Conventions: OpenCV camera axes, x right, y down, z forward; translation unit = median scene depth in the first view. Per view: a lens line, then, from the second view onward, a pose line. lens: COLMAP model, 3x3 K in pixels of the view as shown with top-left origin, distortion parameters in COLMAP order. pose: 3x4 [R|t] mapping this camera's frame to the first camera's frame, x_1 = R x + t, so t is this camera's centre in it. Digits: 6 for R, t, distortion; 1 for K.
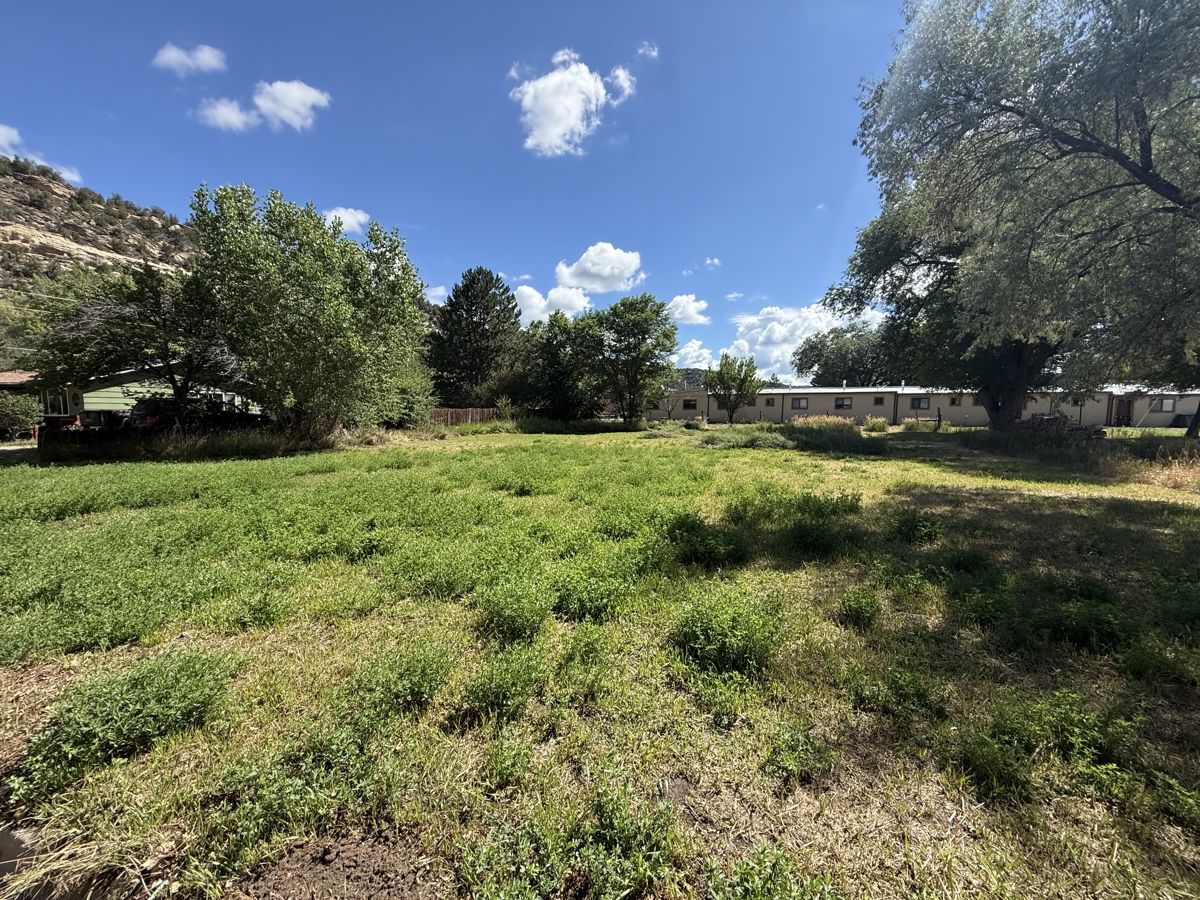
lens RADIAL K [[482.9, 0, 599.2], [0, 482.9, 462.3], [0, 0, 1]] dist [0.000644, 0.001177]
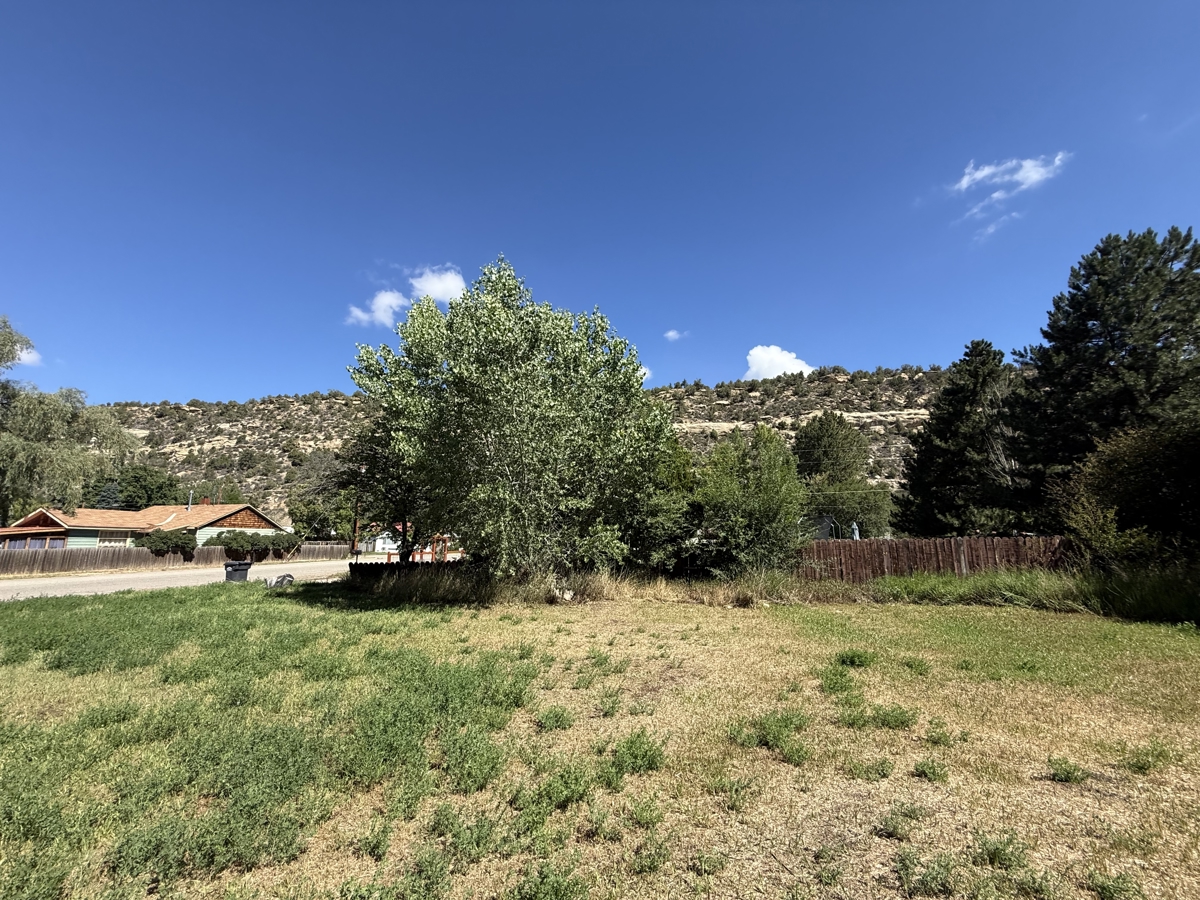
lens RADIAL K [[482.9, 0, 599.4], [0, 482.9, 451.8], [0, 0, 1]] dist [0.000644, 0.001177]
pose [[0.205441, -0.183963, -0.961224, 0.130953], [-0.095943, 0.973657, -0.206848, -0.088680], [0.973955, 0.134718, 0.182379, 0.807619]]
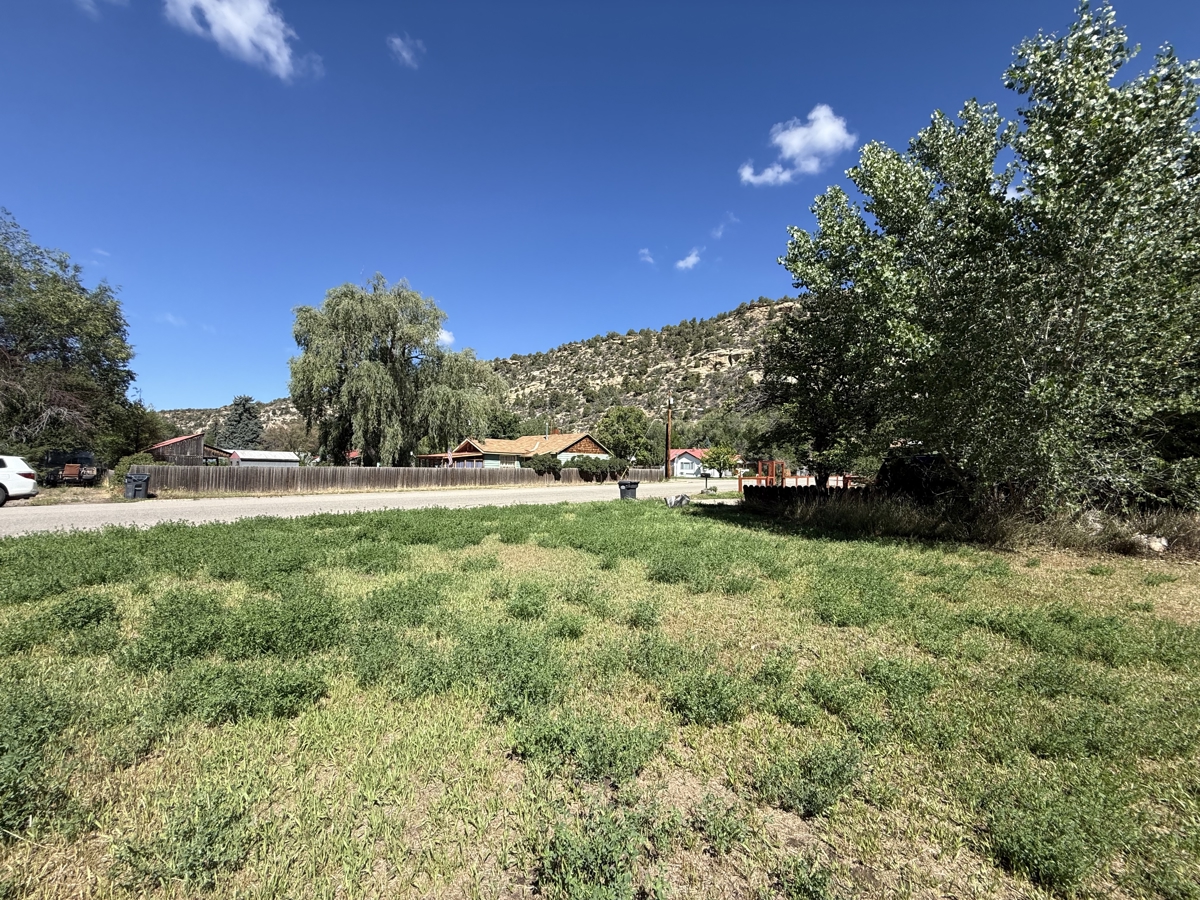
lens RADIAL K [[482.9, 0, 595.7], [0, 482.9, 452.0], [0, 0, 1]] dist [0.000644, 0.001177]
pose [[-0.324049, -0.038742, -0.945247, 0.053907], [-0.108501, 0.994090, -0.003547, -0.063406], [0.939798, 0.101411, -0.326338, 0.625056]]
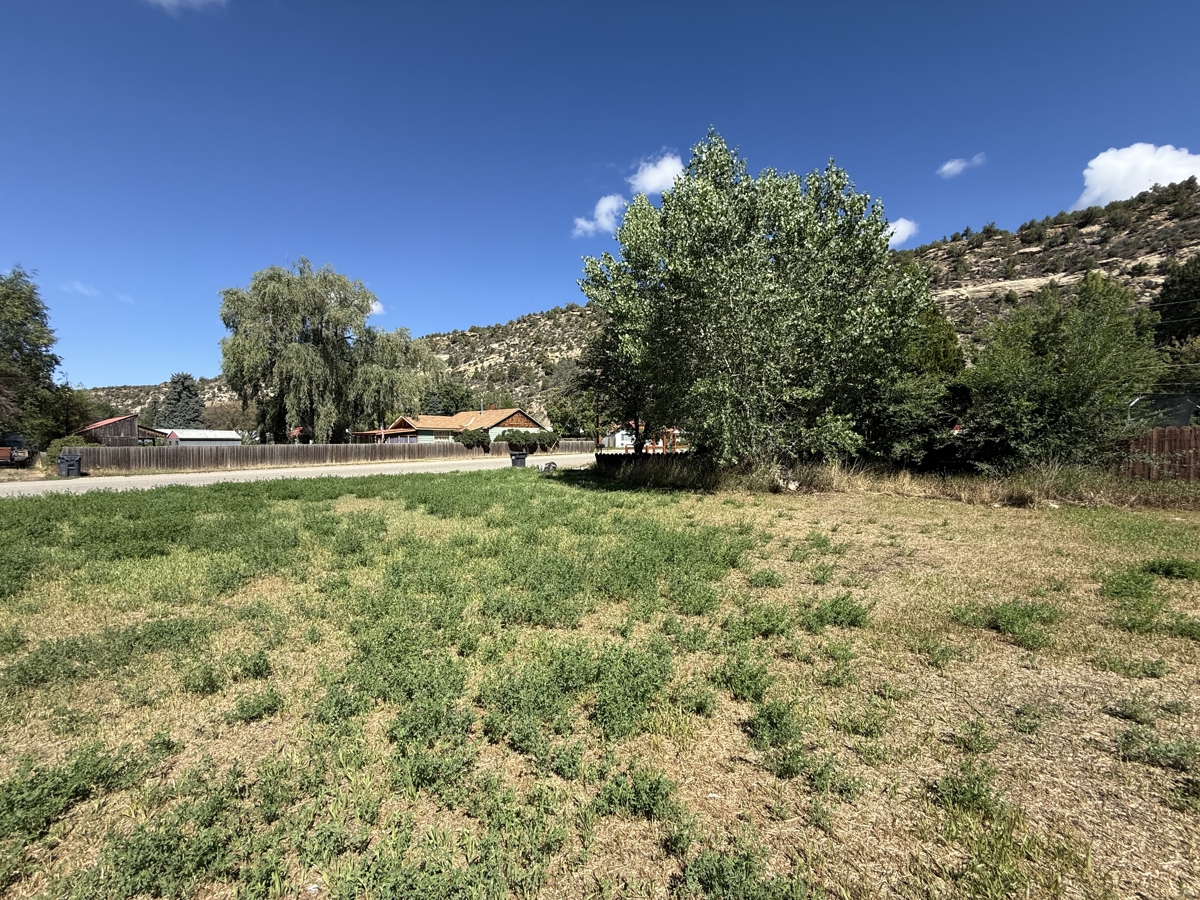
lens RADIAL K [[482.9, 0, 595.7], [0, 482.9, 453.9], [0, 0, 1]] dist [0.000644, 0.001177]
pose [[-0.259562, 0.025901, -0.965379, 0.151179], [-0.090966, 0.994540, 0.051141, -0.083585], [0.961433, 0.101091, -0.255789, 0.815794]]
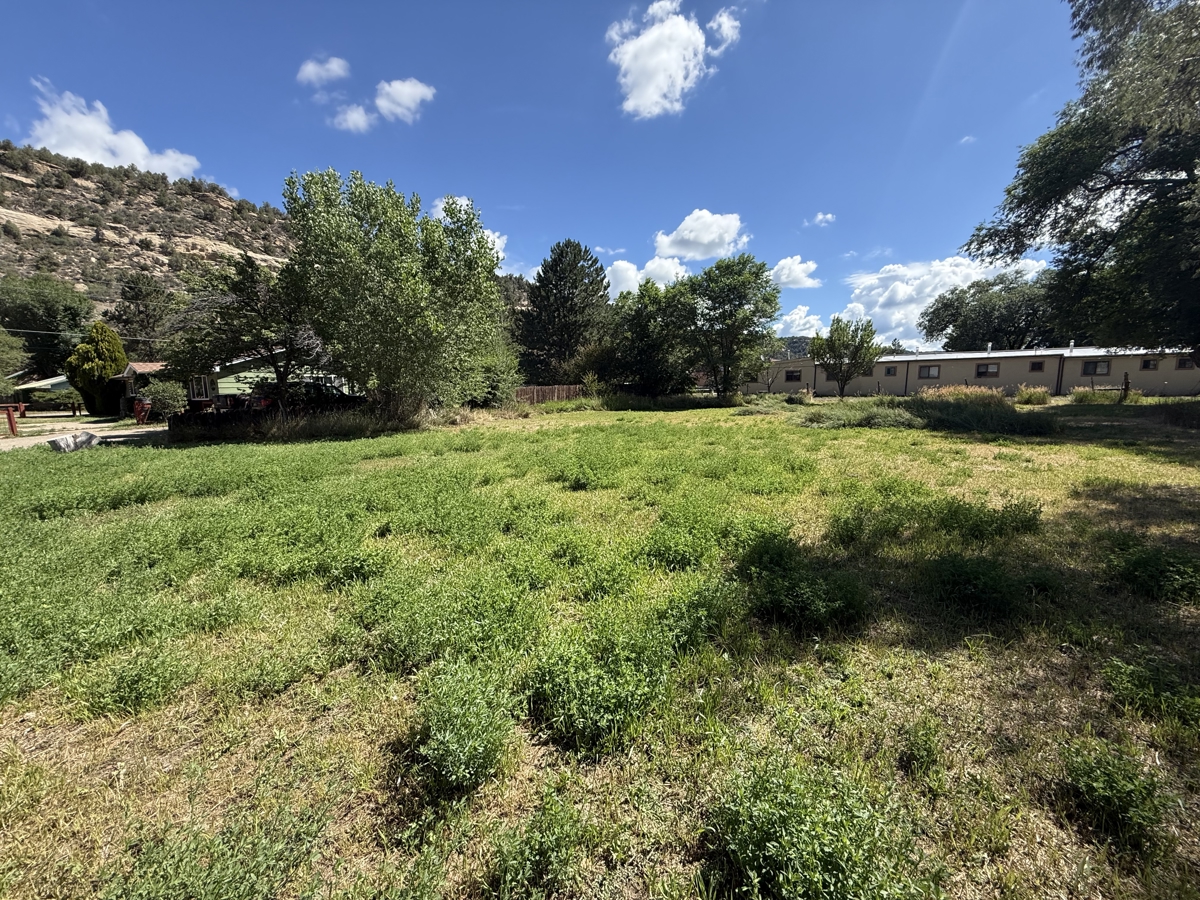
lens RADIAL K [[482.9, 0, 598.8], [0, 482.9, 460.1], [0, 0, 1]] dist [0.000644, 0.001177]
pose [[0.980523, 0.010692, -0.196113, 0.016962], [-0.001386, 0.998869, 0.047529, -0.009060], [0.196399, -0.046331, 0.979429, 0.062470]]
